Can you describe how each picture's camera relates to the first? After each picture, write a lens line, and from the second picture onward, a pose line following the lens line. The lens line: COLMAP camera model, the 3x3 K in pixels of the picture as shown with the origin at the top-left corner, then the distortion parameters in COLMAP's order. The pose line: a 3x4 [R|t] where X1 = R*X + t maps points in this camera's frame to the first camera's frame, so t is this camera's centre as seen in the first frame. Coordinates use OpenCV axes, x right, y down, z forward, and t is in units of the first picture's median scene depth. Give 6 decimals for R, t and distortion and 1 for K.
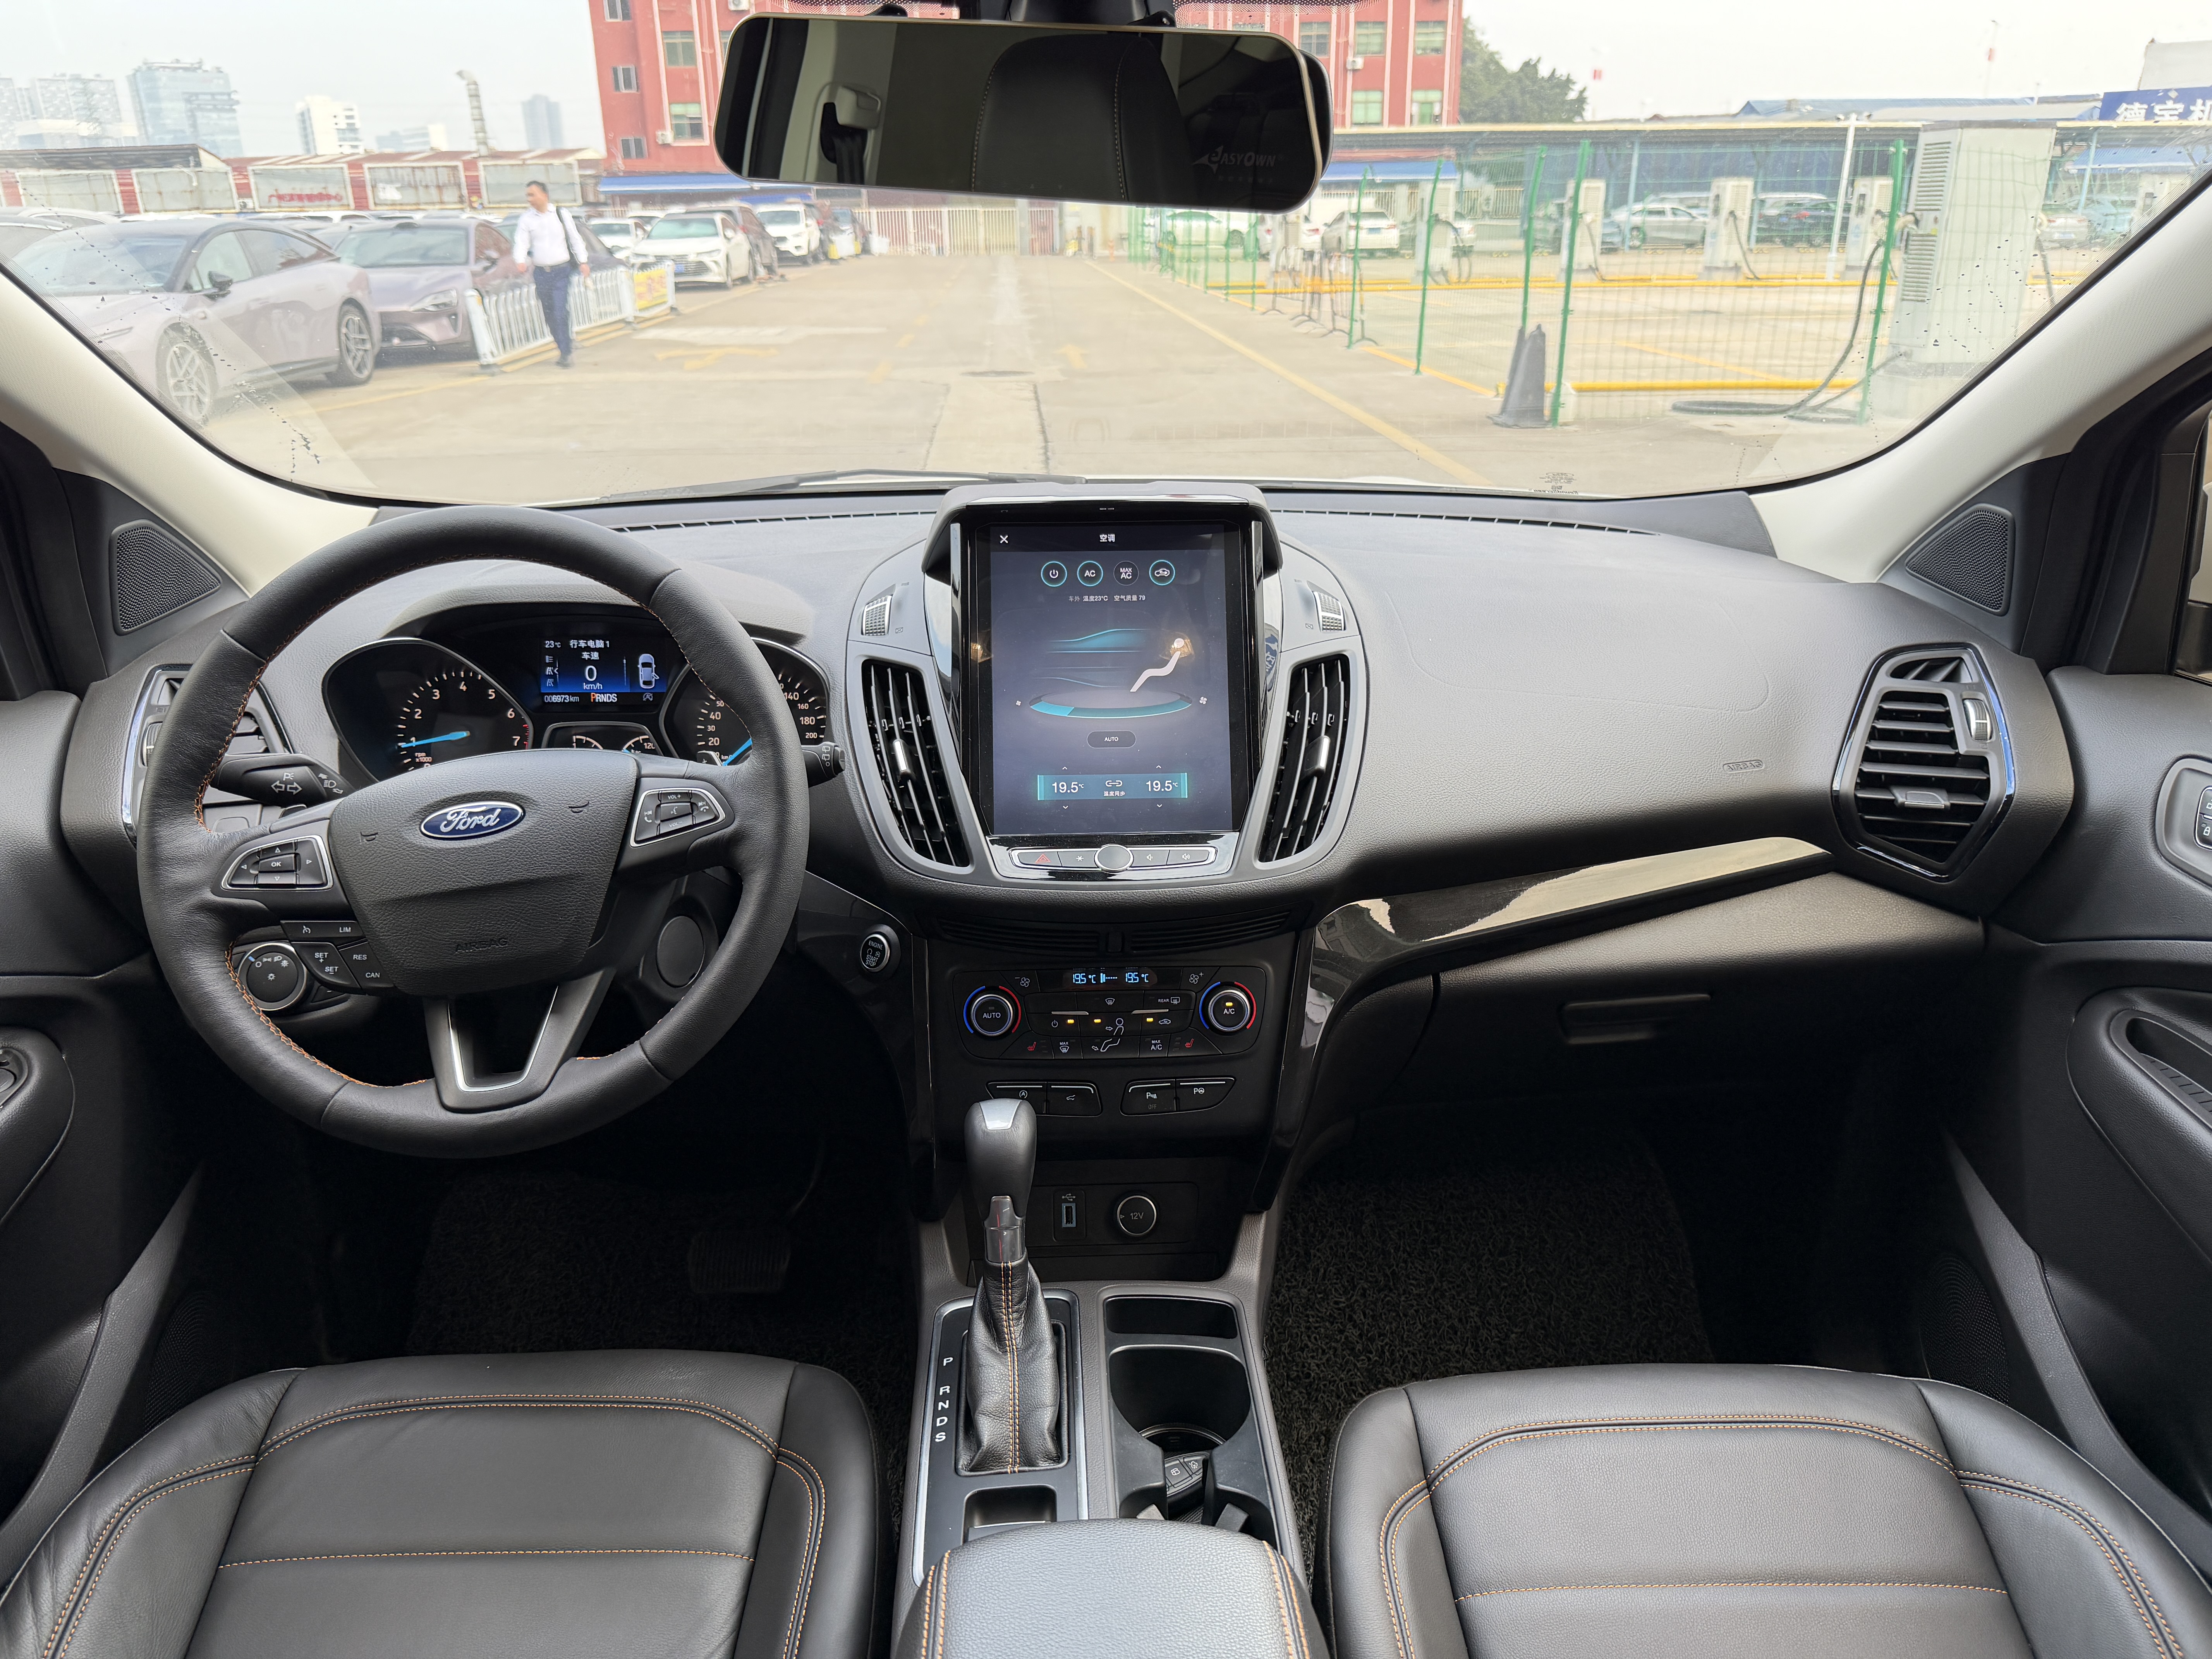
lens RADIAL K [[1571.5, 0, 1090.2], [0, 1571.5, 828.8], [0, 0, 1]] dist [0.028210, -0.041877]
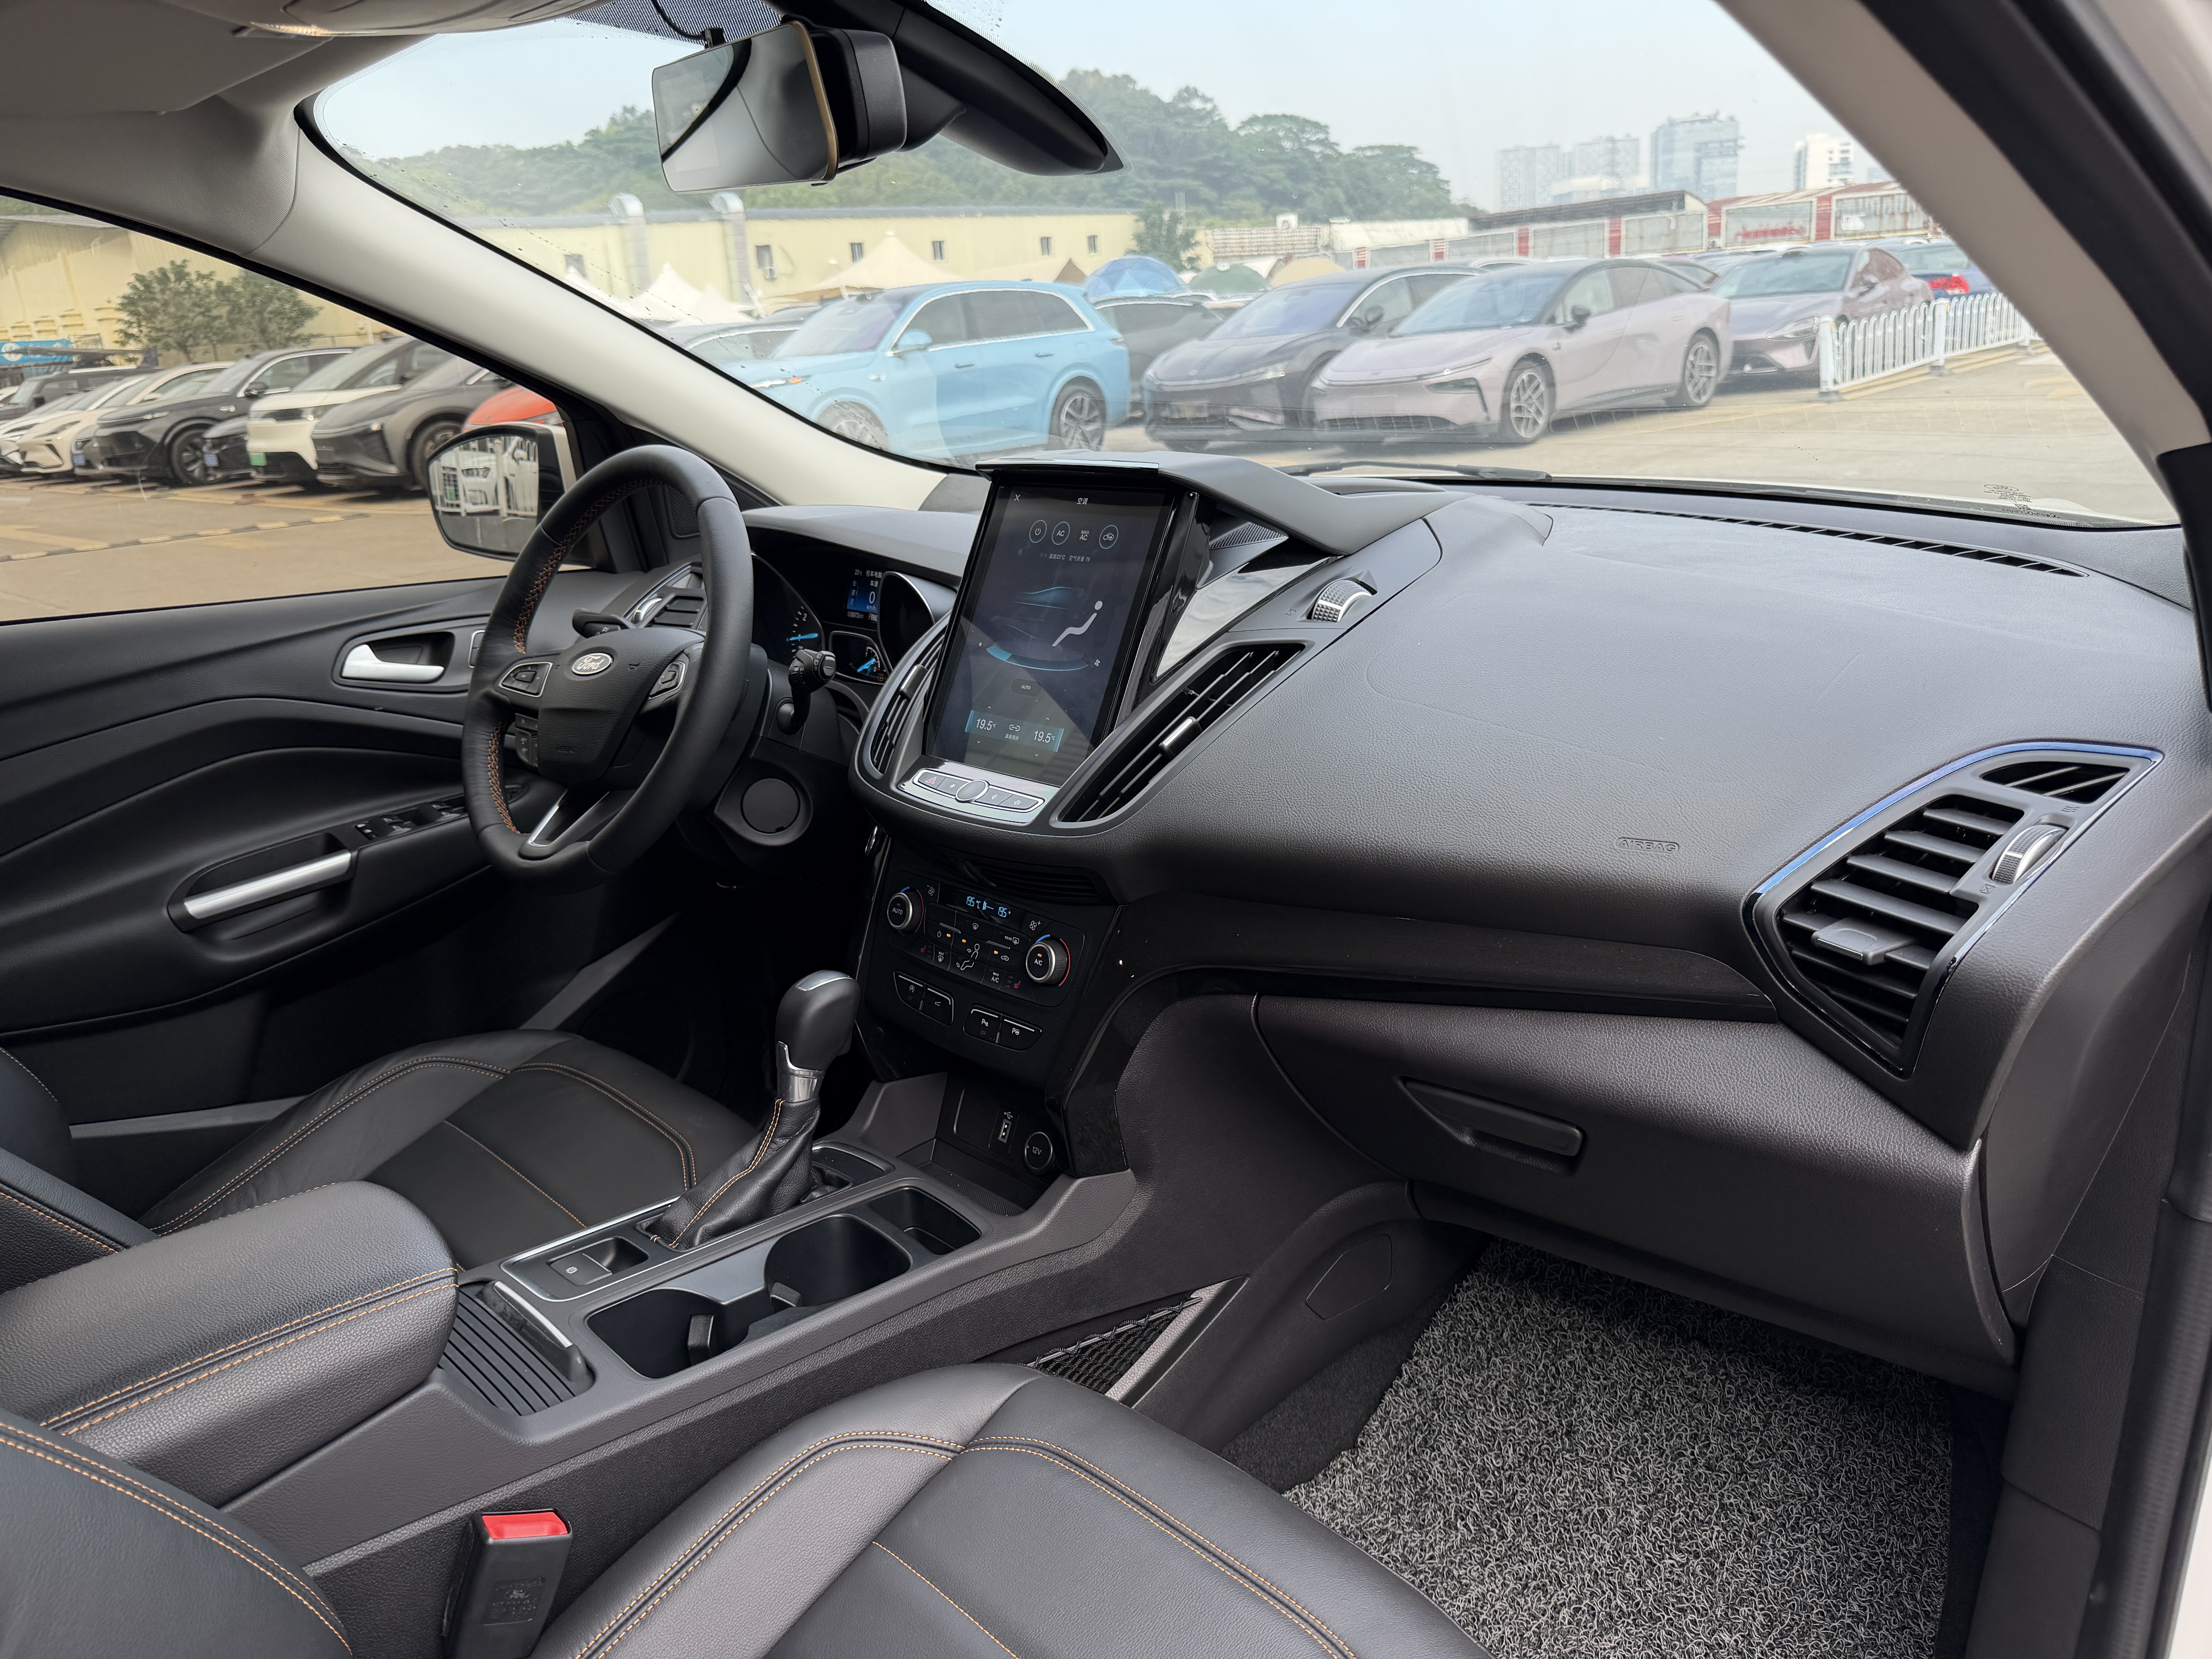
lens RADIAL K [[1571.5, 0, 1087.5], [0, 1571.5, 823.5], [0, 0, 1]] dist [0.028210, -0.041877]
pose [[0.678095, 0.193322, -0.709094, 0.767049], [-0.208147, 0.975801, 0.066988, -0.044251], [0.704885, 0.102172, 0.701925, 0.274605]]
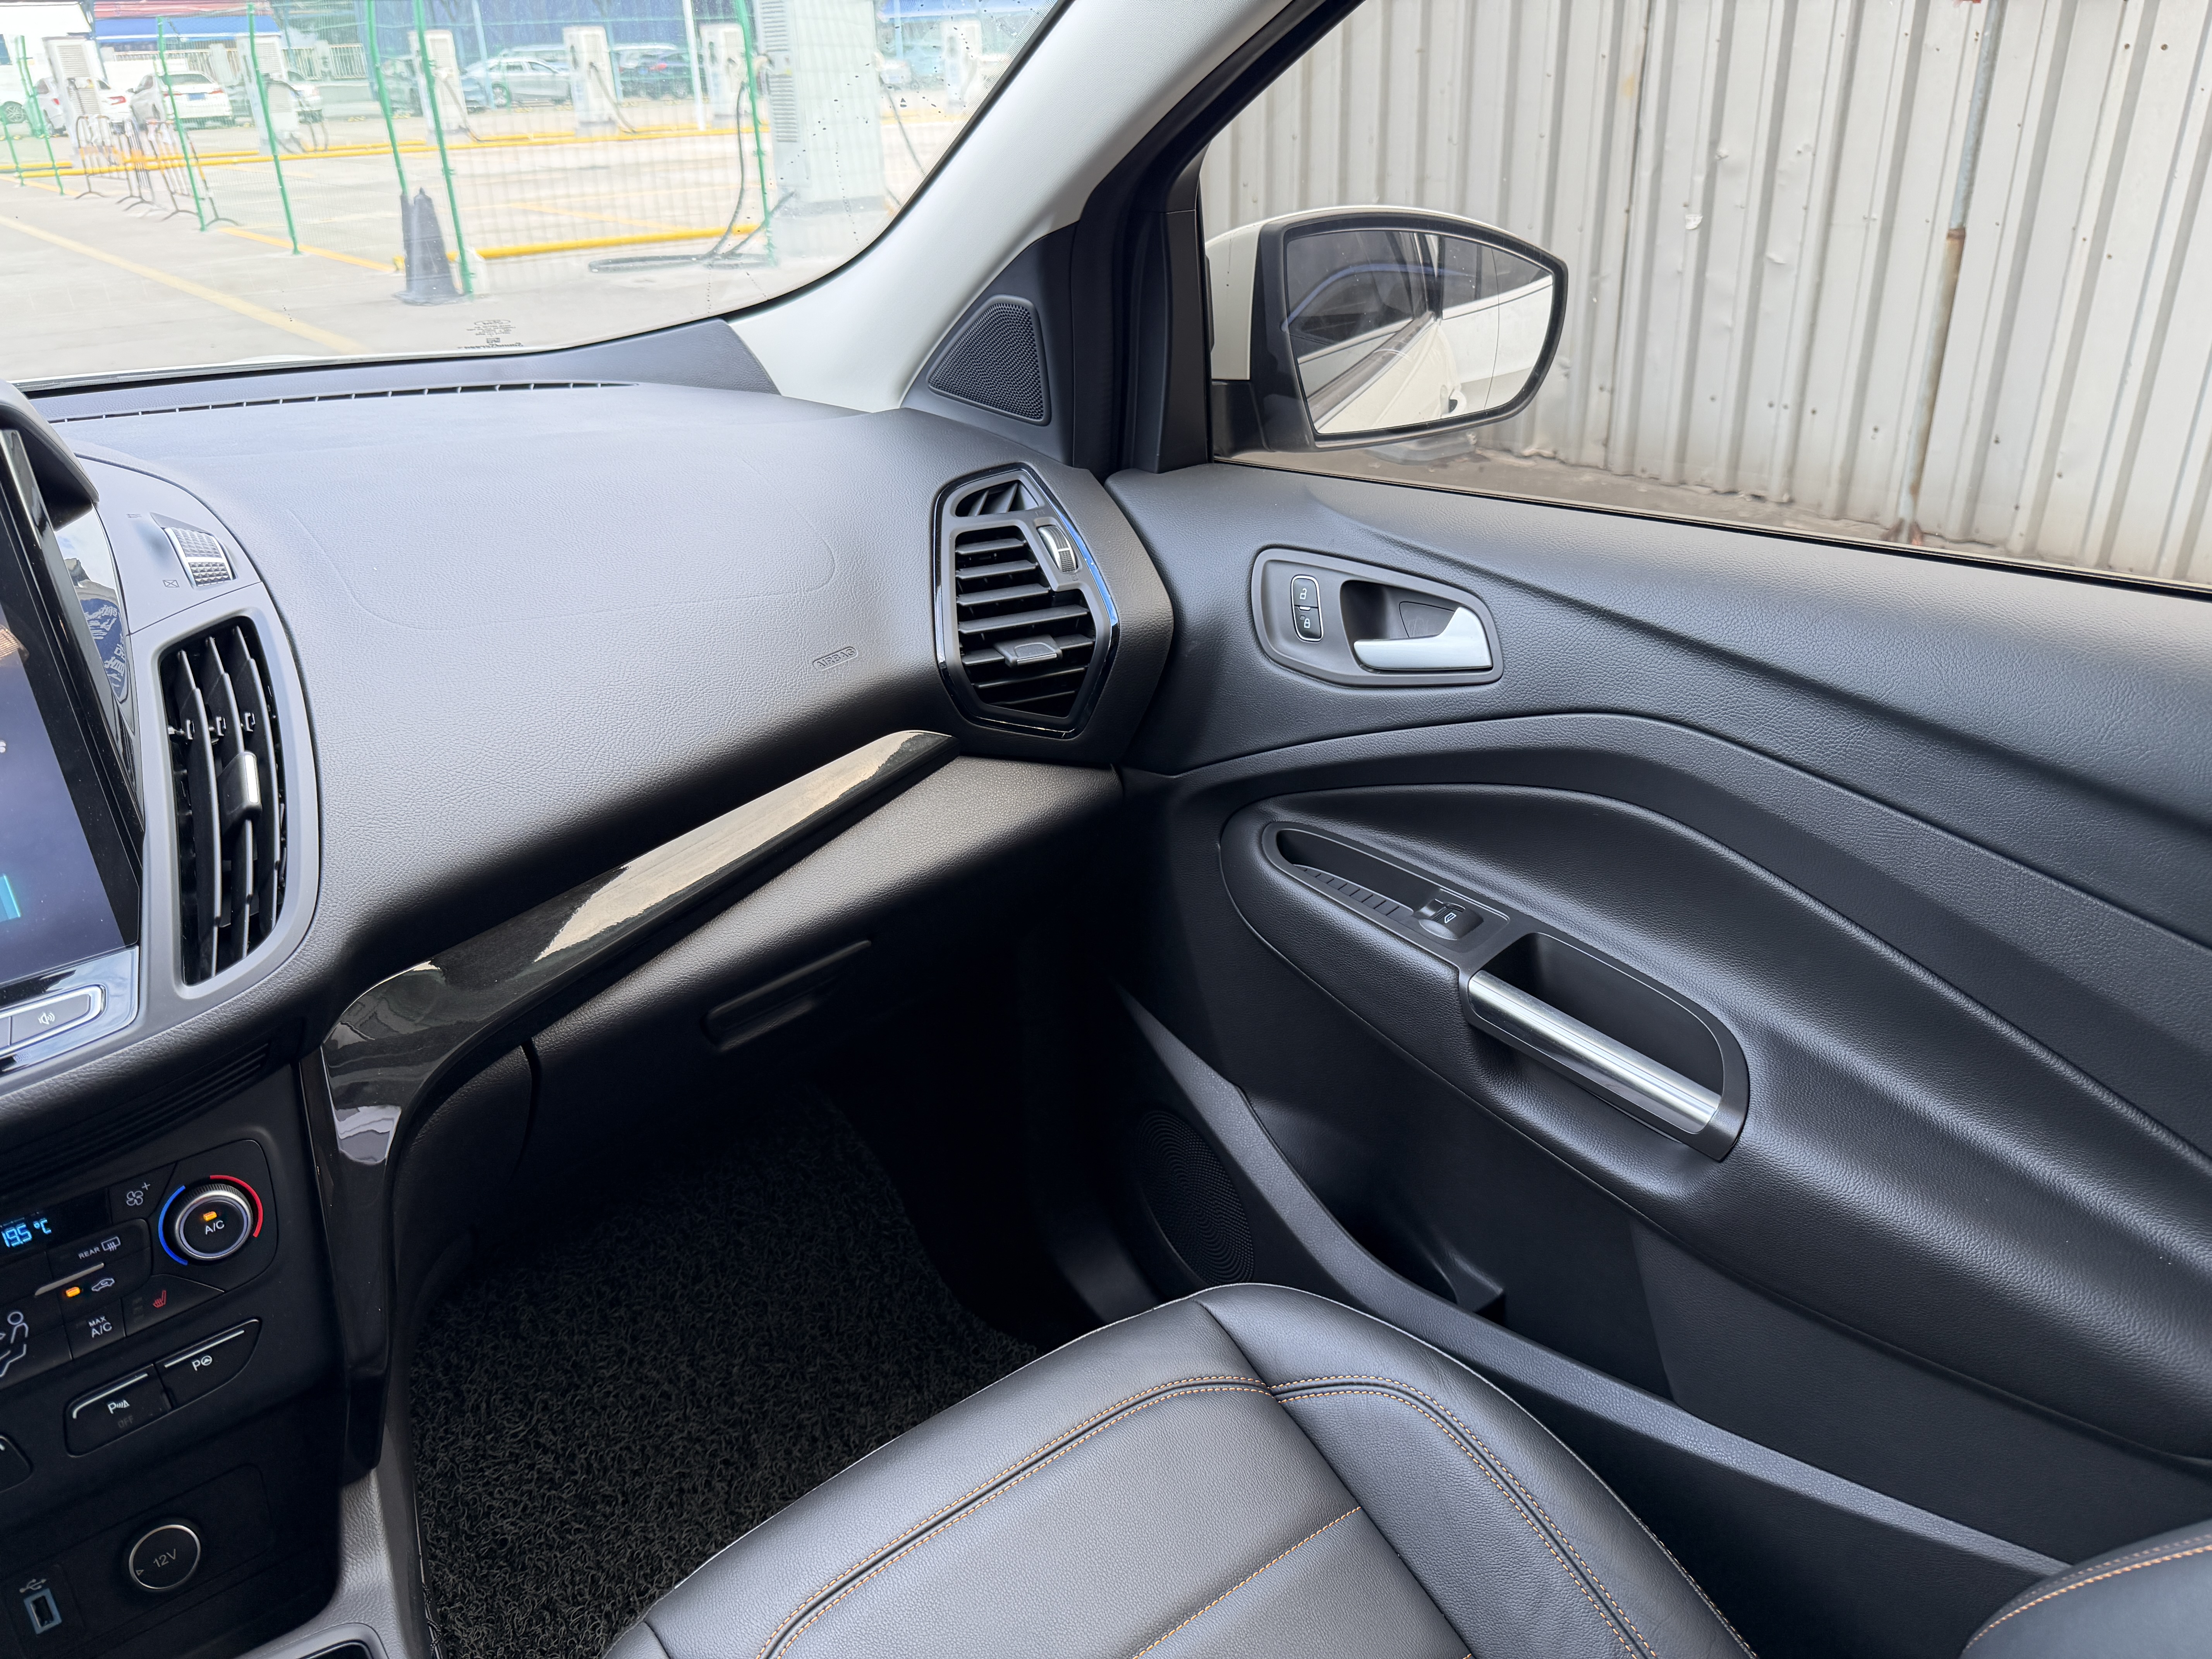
lens RADIAL K [[1571.5, 0, 1108.8], [0, 1571.5, 835.3], [0, 0, 1]] dist [0.028210, -0.041877]
pose [[0.796215, -0.277408, 0.537667, 0.073048], [0.234021, 0.960726, 0.149130, -0.039922], [-0.557921, 0.007086, 0.829864, 0.266061]]
